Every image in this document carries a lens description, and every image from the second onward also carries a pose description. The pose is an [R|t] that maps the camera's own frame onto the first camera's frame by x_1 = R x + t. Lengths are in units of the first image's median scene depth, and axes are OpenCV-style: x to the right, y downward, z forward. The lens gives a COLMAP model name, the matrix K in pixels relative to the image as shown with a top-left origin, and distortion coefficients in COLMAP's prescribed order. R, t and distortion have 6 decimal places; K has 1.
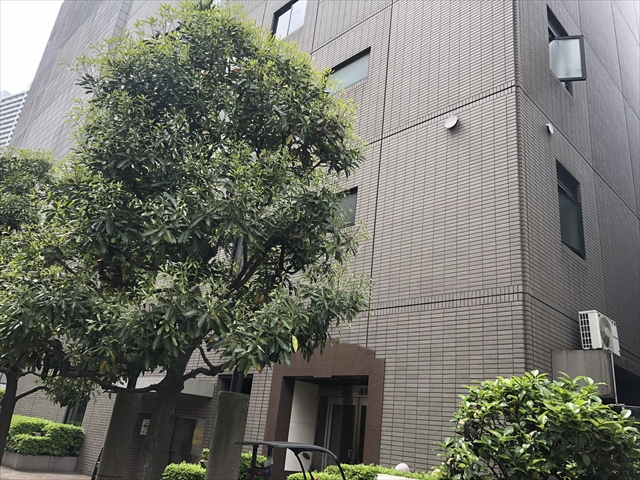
lens RADIAL K [[534.7, 0, 305.6], [0, 534.7, 237.1], [0, 0, 1]] dist [0.033512, -0.019486]
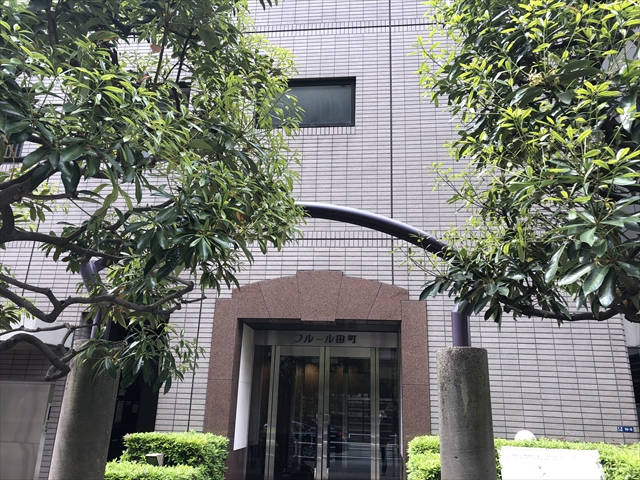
lens RADIAL K [[534.7, 0, 315.8], [0, 534.7, 238.5], [0, 0, 1]] dist [0.033512, -0.019486]
pose [[0.763700, 0.116617, 0.634951, -0.465639], [-0.181797, 0.982594, 0.038194, 0.130488], [-0.619445, -0.144601, 0.771608, 0.484282]]
